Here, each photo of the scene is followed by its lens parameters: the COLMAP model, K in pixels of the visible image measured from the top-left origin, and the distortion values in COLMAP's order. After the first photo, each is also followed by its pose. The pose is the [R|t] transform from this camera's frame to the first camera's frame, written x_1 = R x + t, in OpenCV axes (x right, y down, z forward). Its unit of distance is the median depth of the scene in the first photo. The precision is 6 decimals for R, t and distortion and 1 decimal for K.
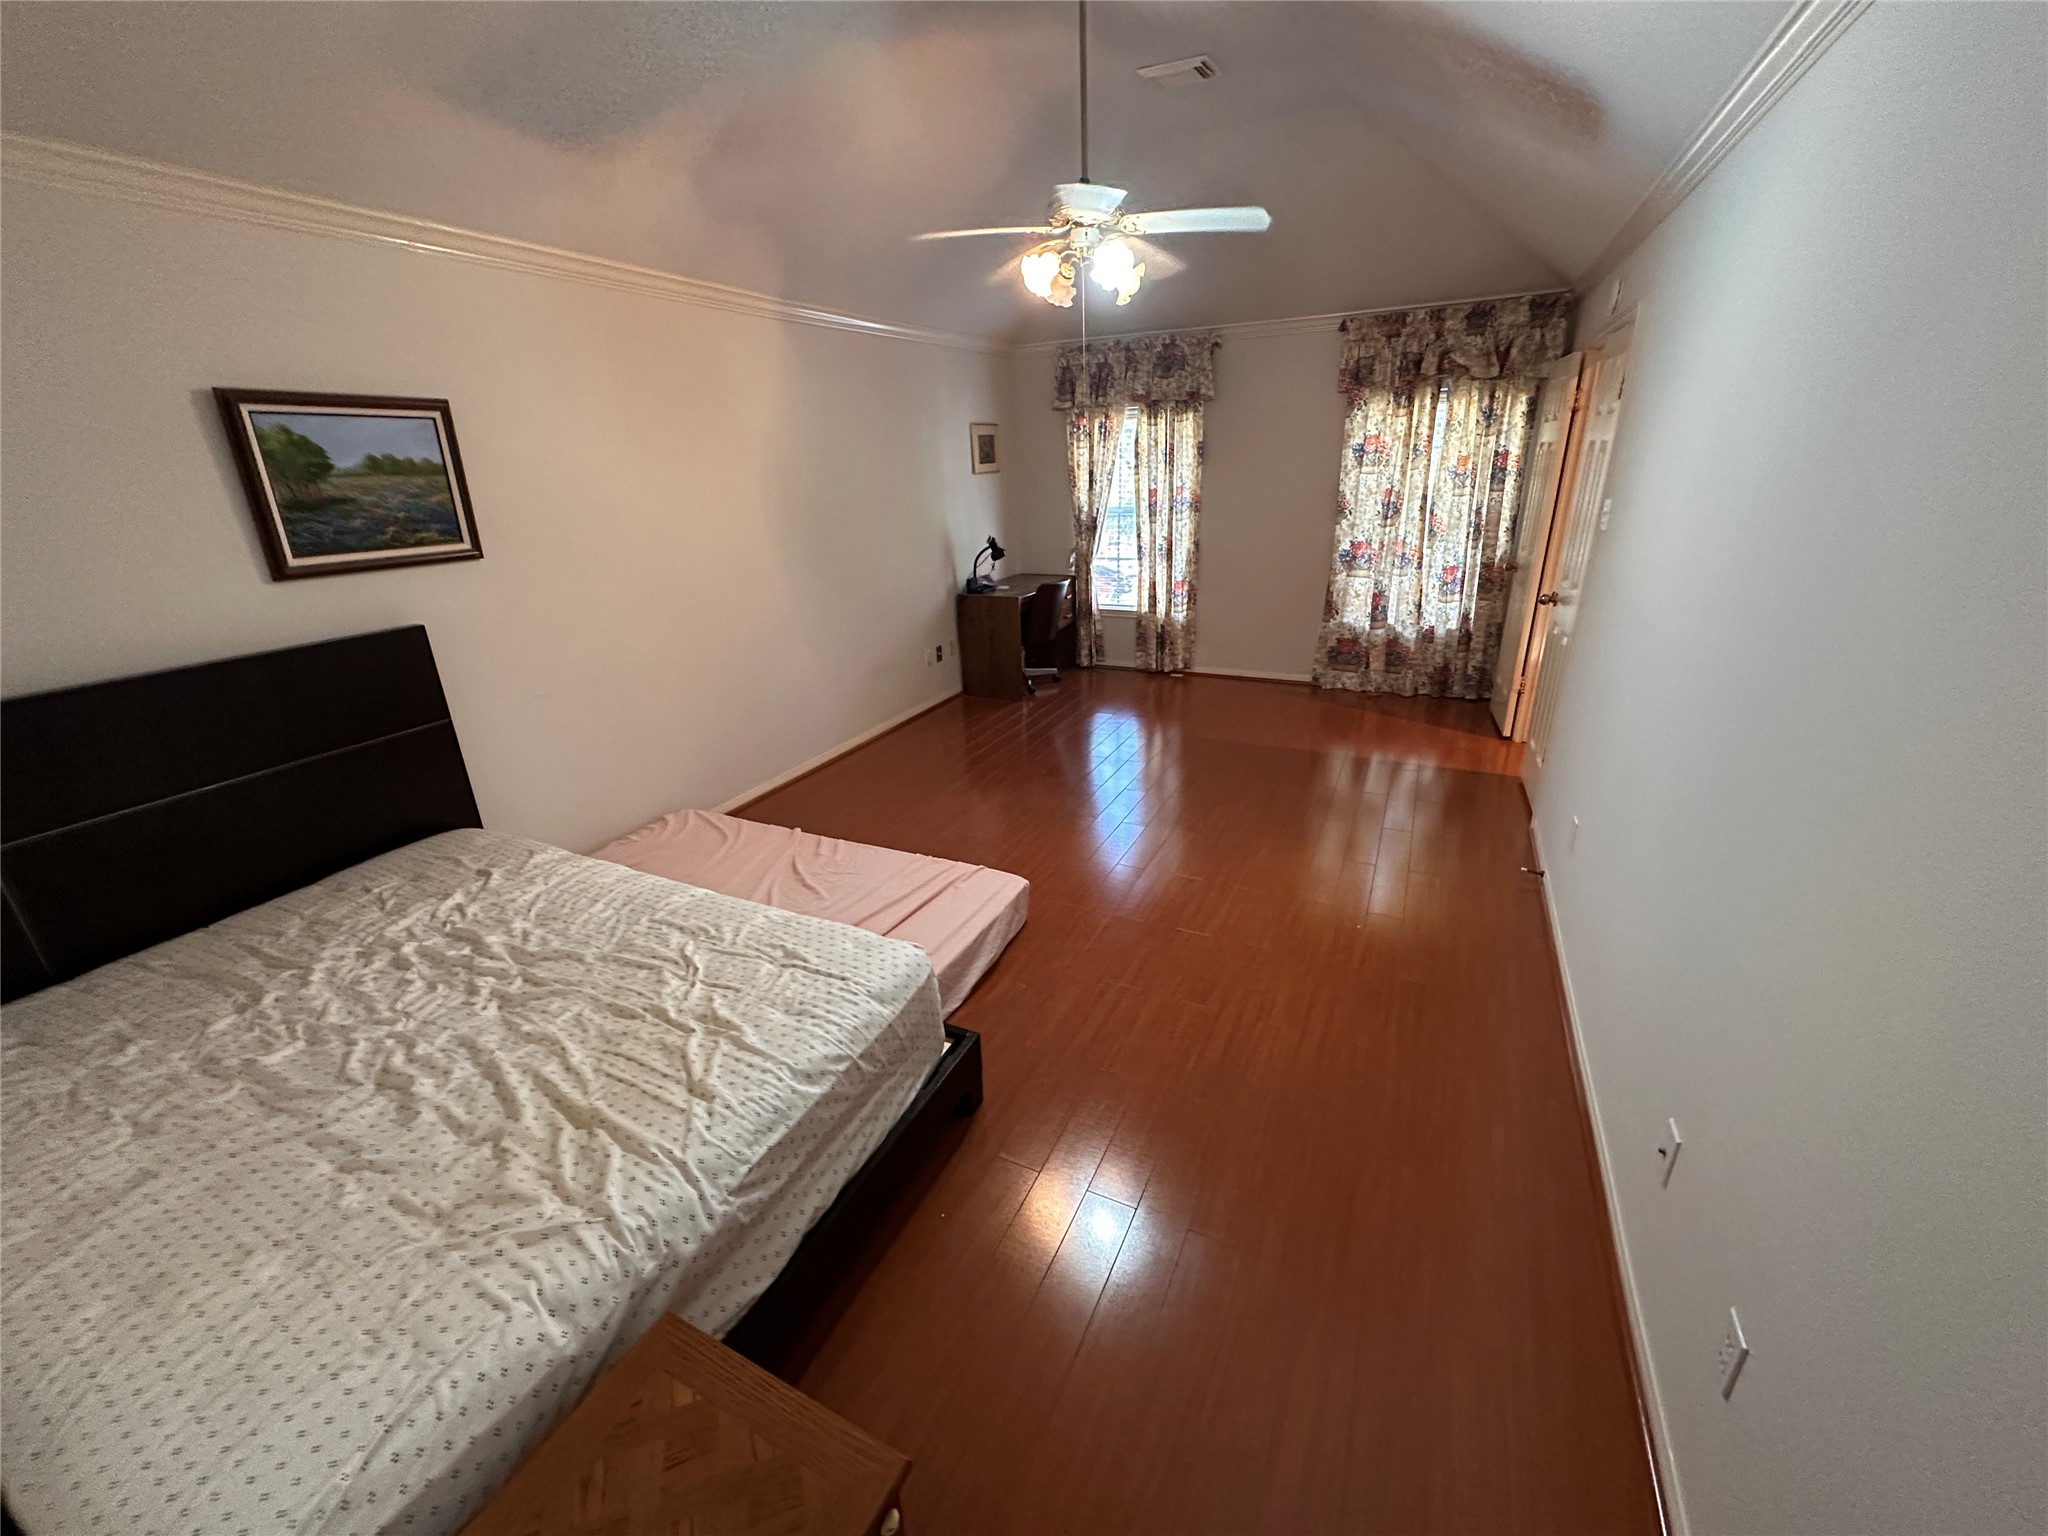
lens RADIAL K [[813.2, 0, 1019.6], [0, 813.2, 757.7], [0, 0, 1]] dist [-0.003886, 0.000074]
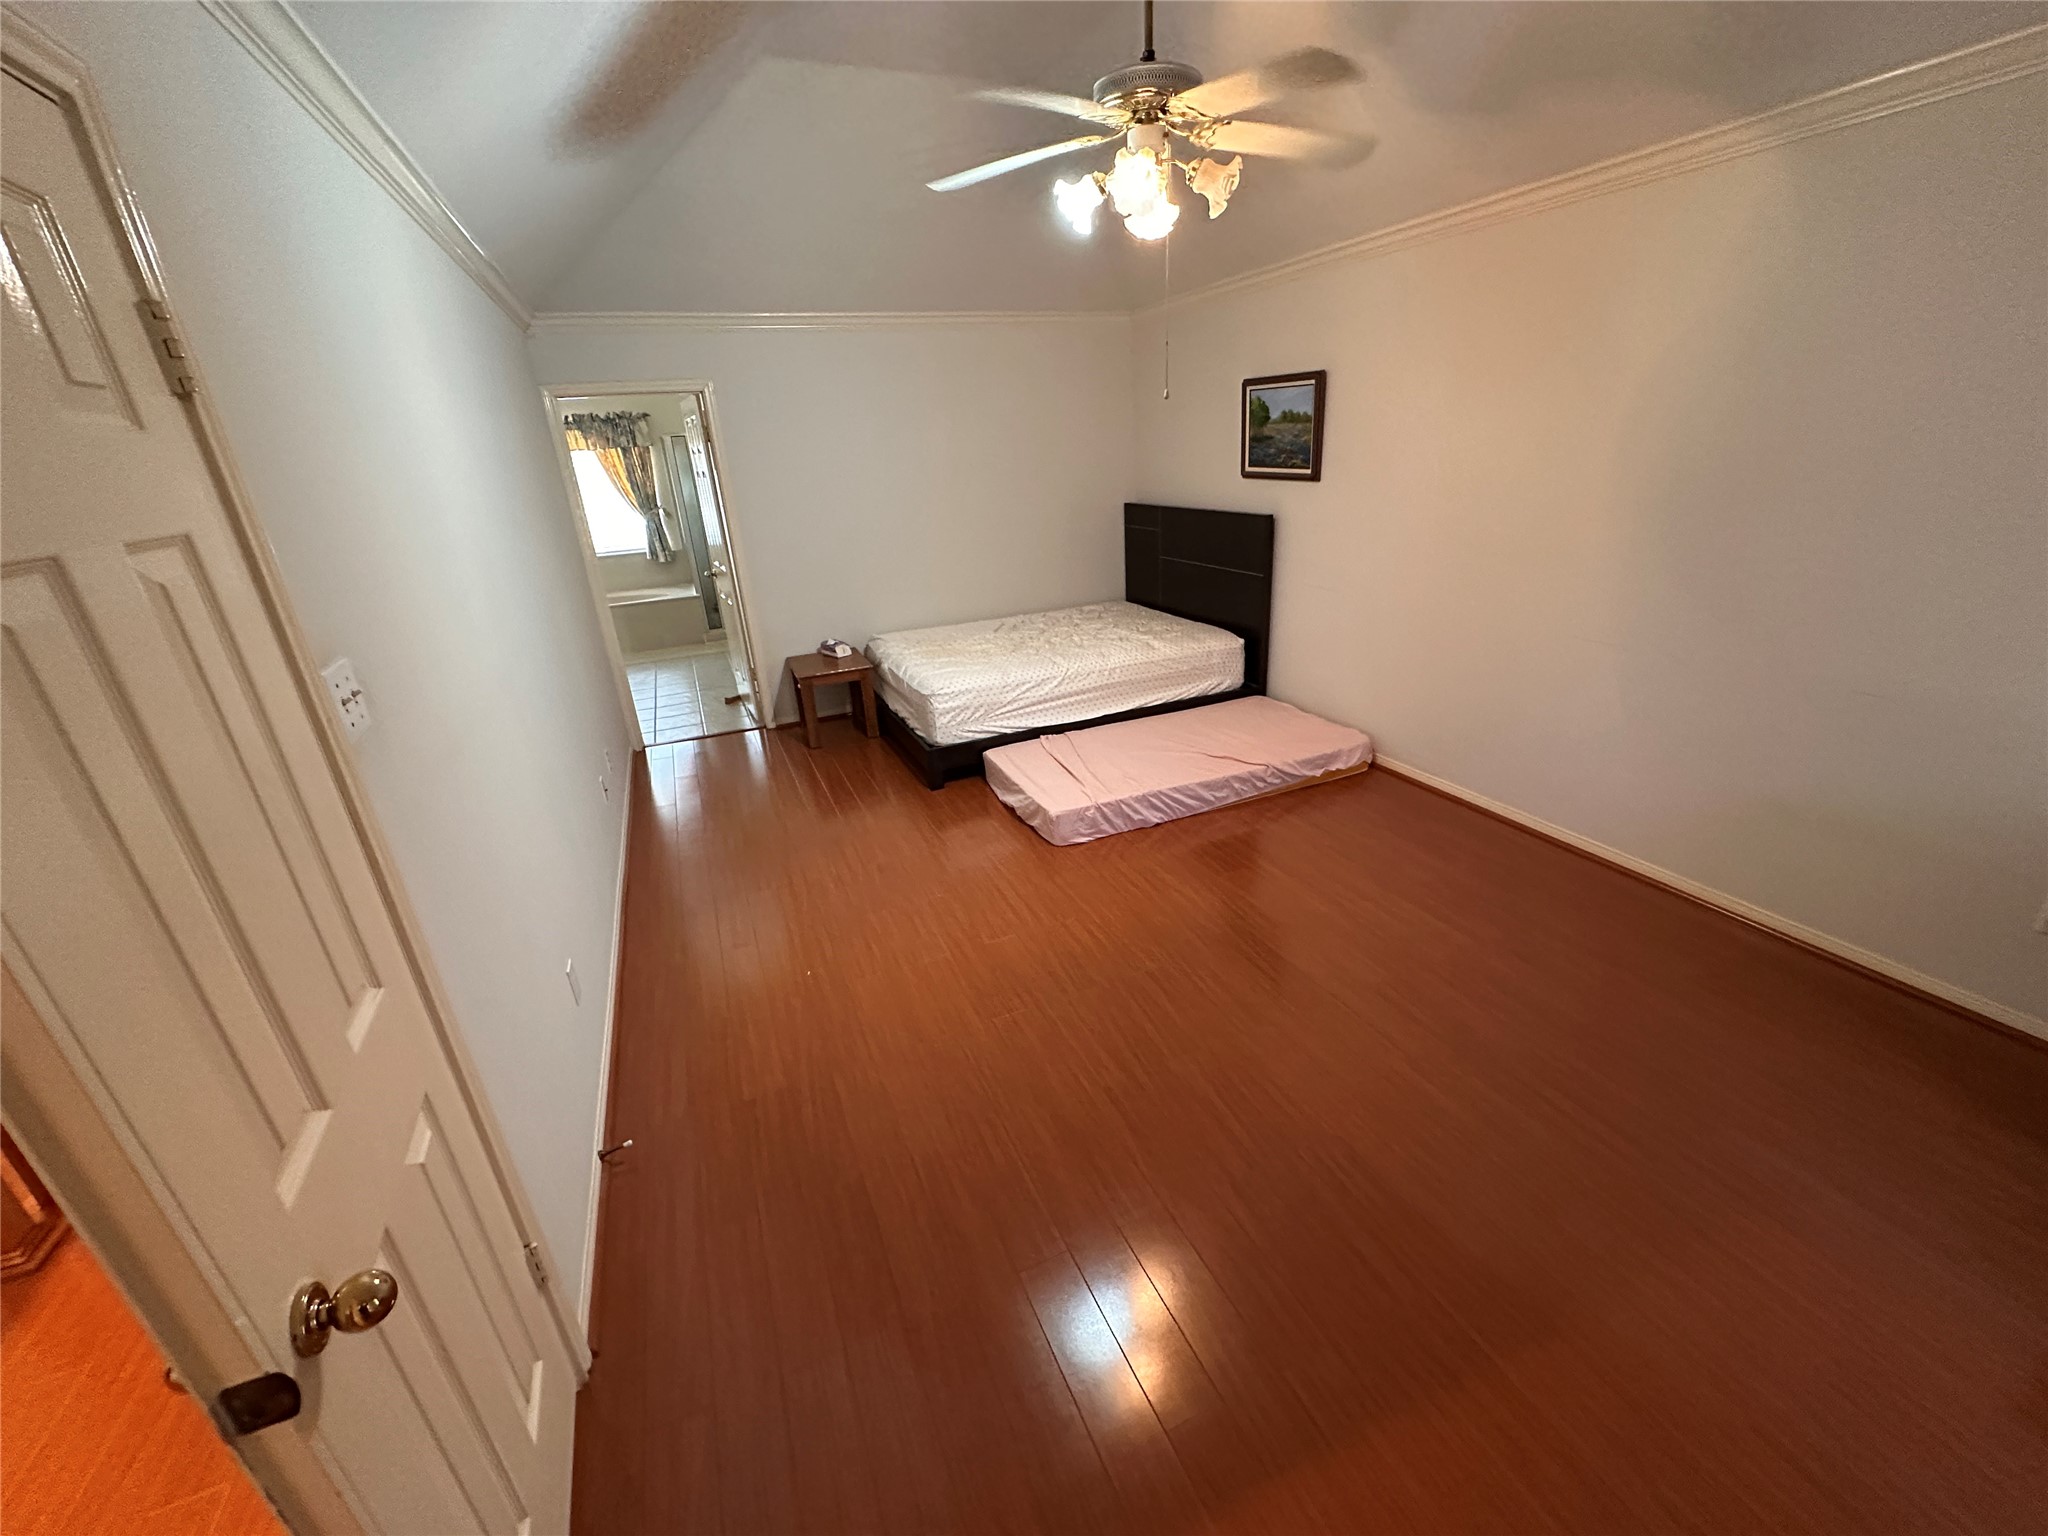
lens RADIAL K [[813.2, 0, 1026.3], [0, 813.2, 764.0], [0, 0, 1]] dist [-0.003886, 0.000074]
pose [[-0.645488, 0.348793, -0.679477, 0.941803], [-0.193154, 0.786169, 0.587053, -0.678867], [0.738943, 0.510179, -0.440092, 1.710463]]
